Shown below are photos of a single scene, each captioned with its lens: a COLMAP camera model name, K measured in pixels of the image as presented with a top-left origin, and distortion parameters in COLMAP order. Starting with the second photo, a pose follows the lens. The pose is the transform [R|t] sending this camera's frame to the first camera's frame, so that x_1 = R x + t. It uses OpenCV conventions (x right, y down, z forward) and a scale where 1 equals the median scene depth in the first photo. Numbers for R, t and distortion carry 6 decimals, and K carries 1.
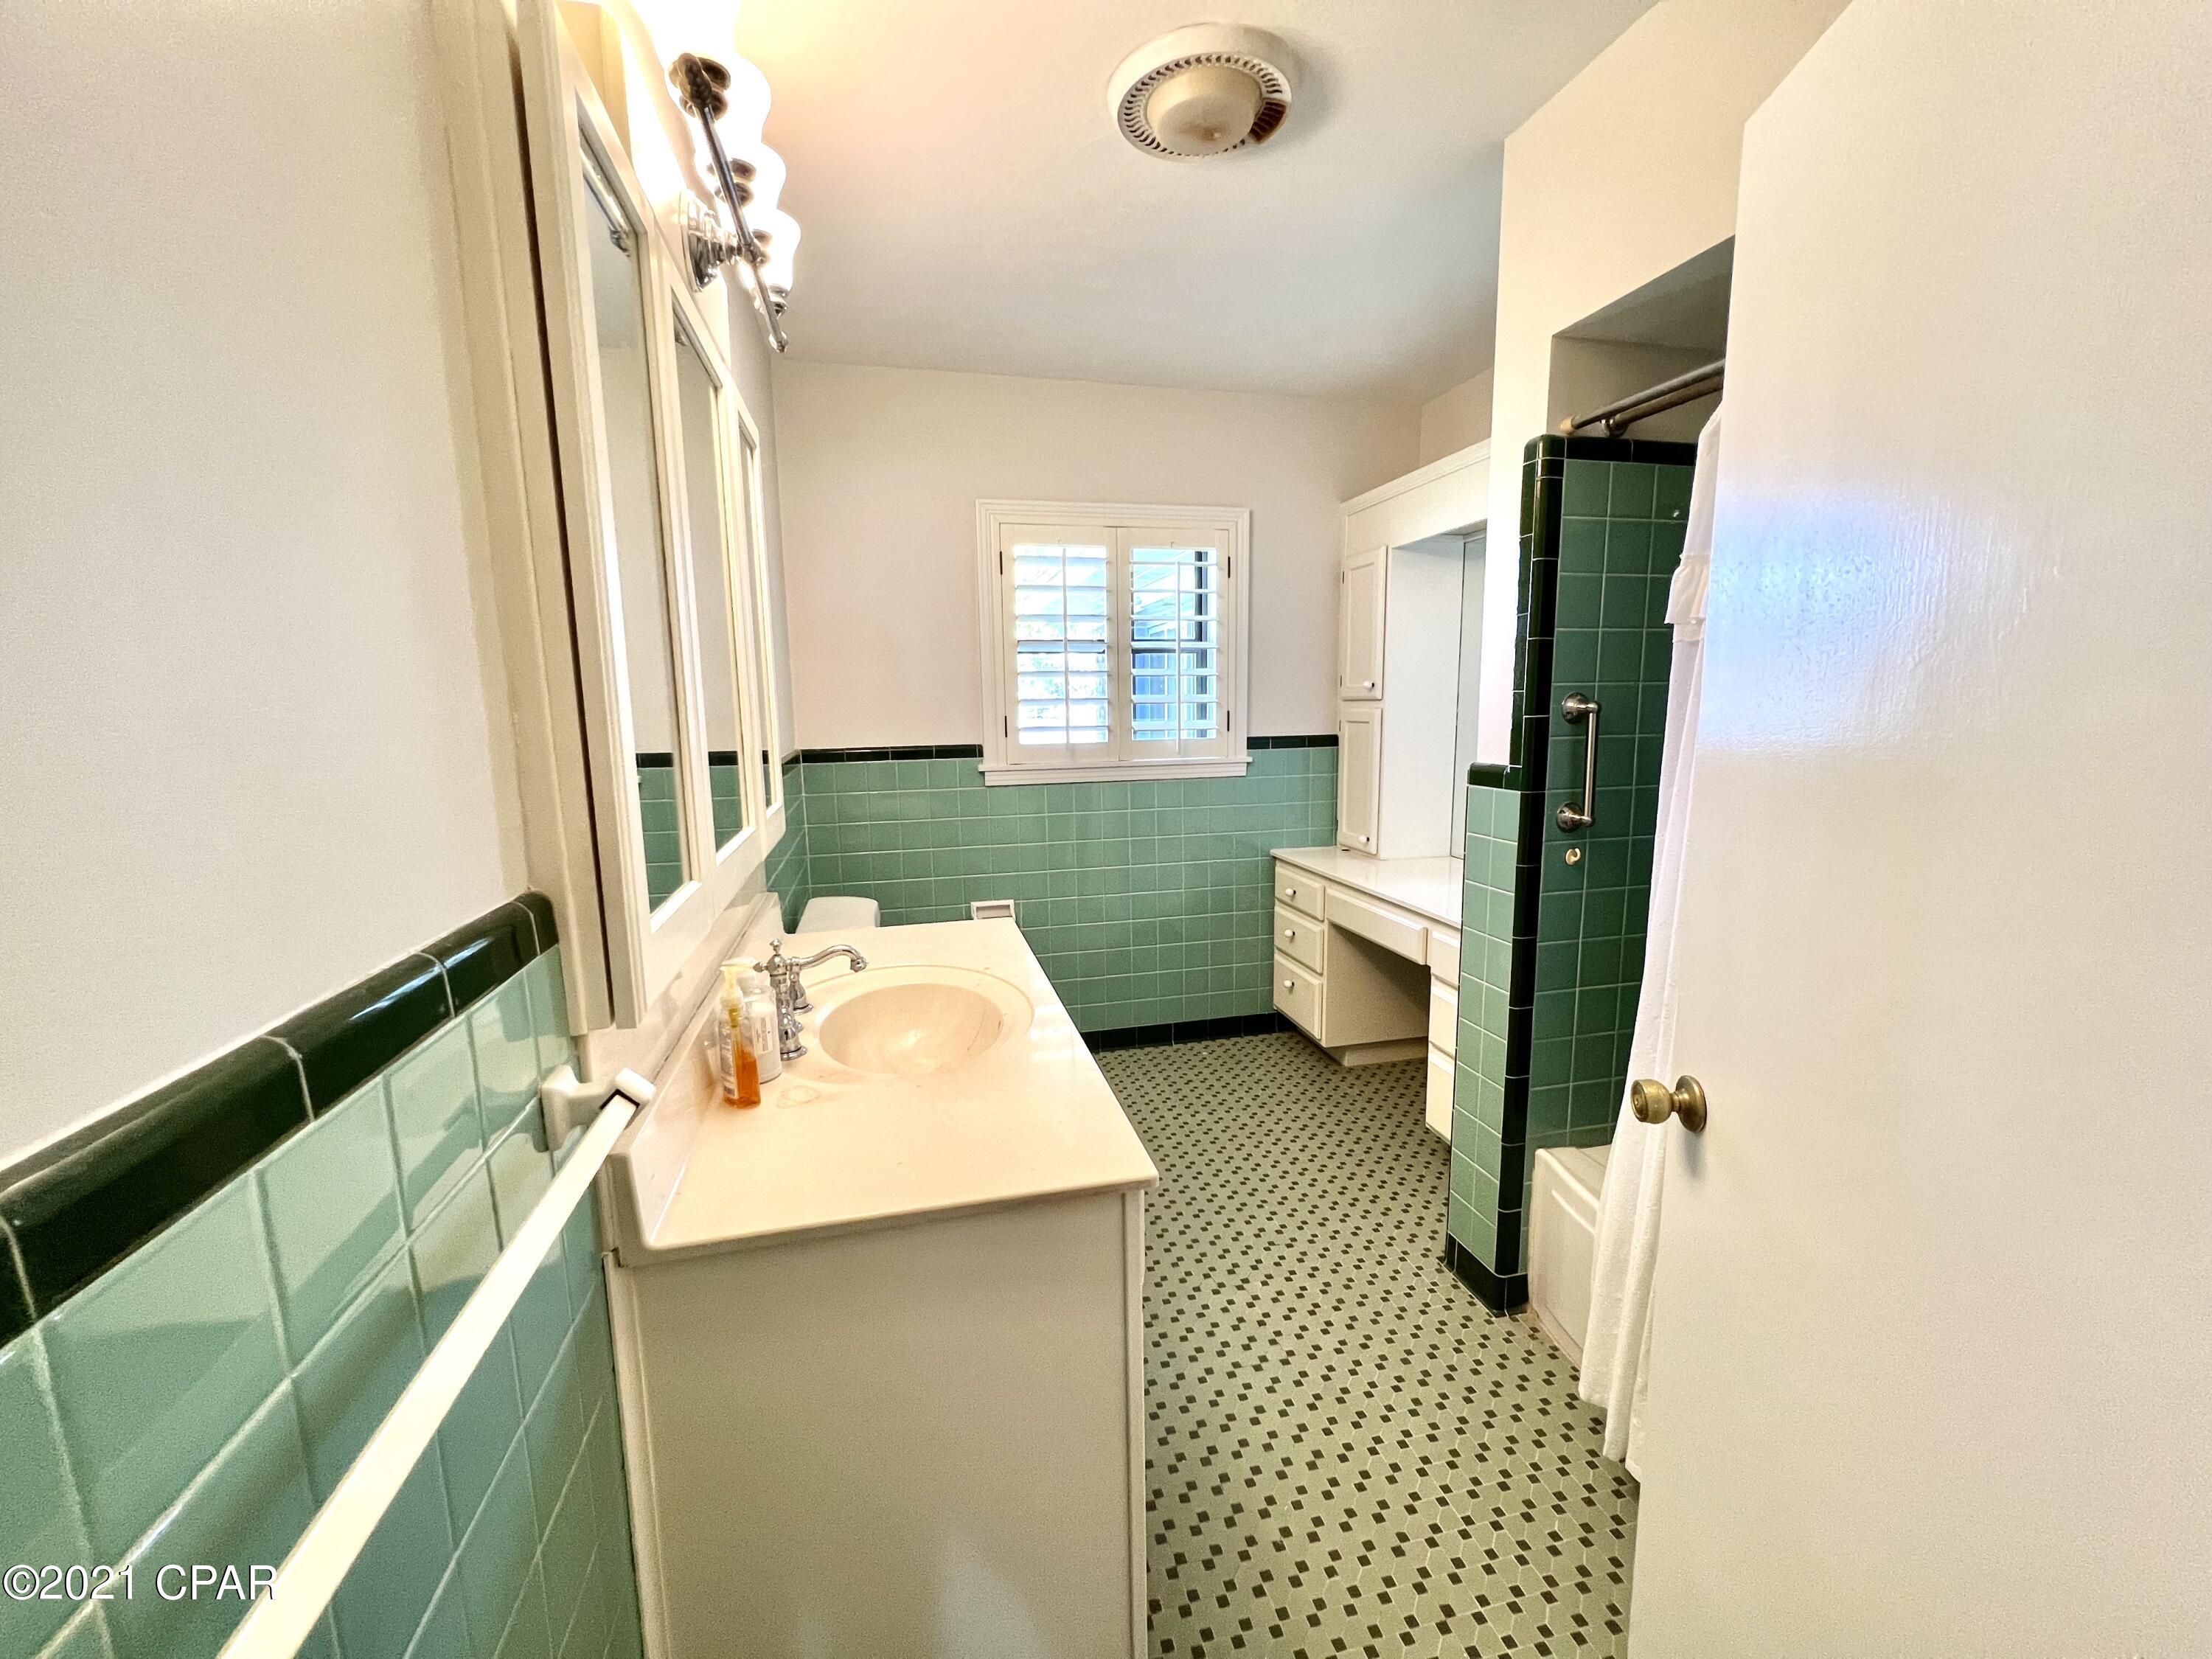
lens RADIAL K [[889.7, 0, 1106.8], [0, 889.7, 836.0], [0, 0, 1]] dist [-0.000899, 0.000068]
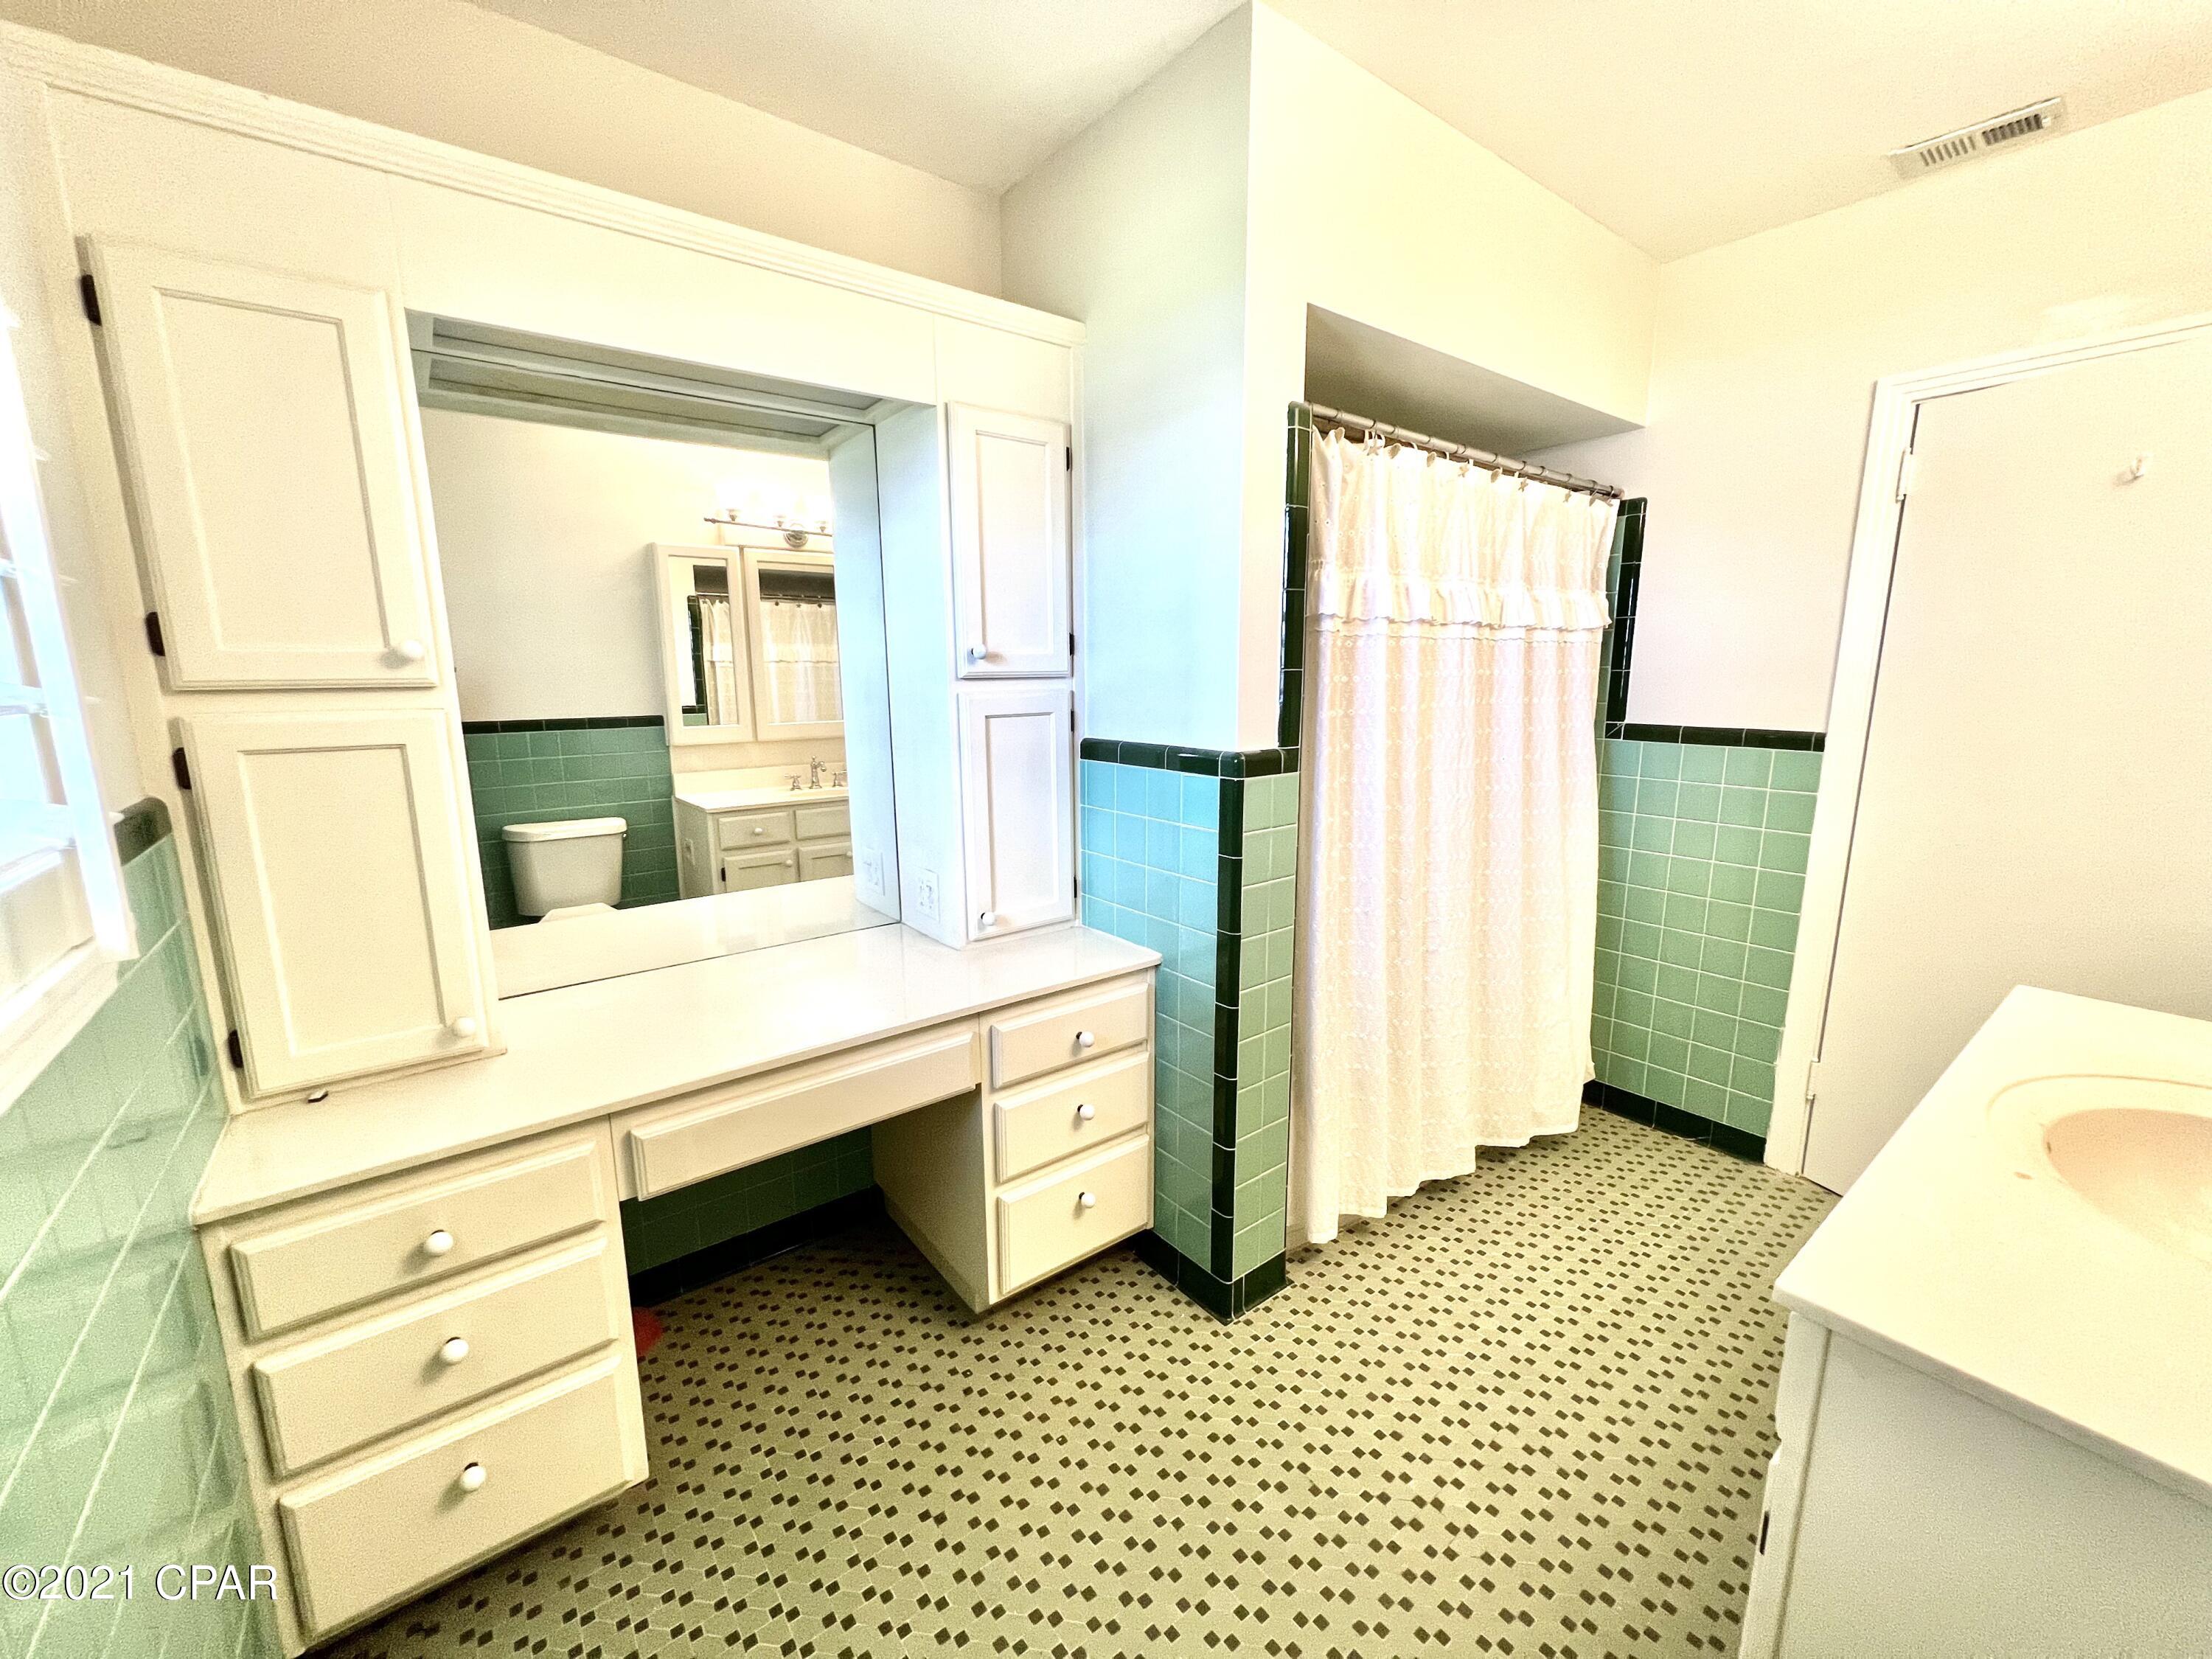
lens RADIAL K [[889.7, 0, 1104.4], [0, 889.7, 826.5], [0, 0, 1]] dist [-0.000899, 0.000068]
pose [[-0.402983, -0.153387, 0.902262, -0.256260], [0.146137, 0.962422, 0.228885, -0.185291], [-0.903465, 0.224091, -0.365424, 1.165068]]
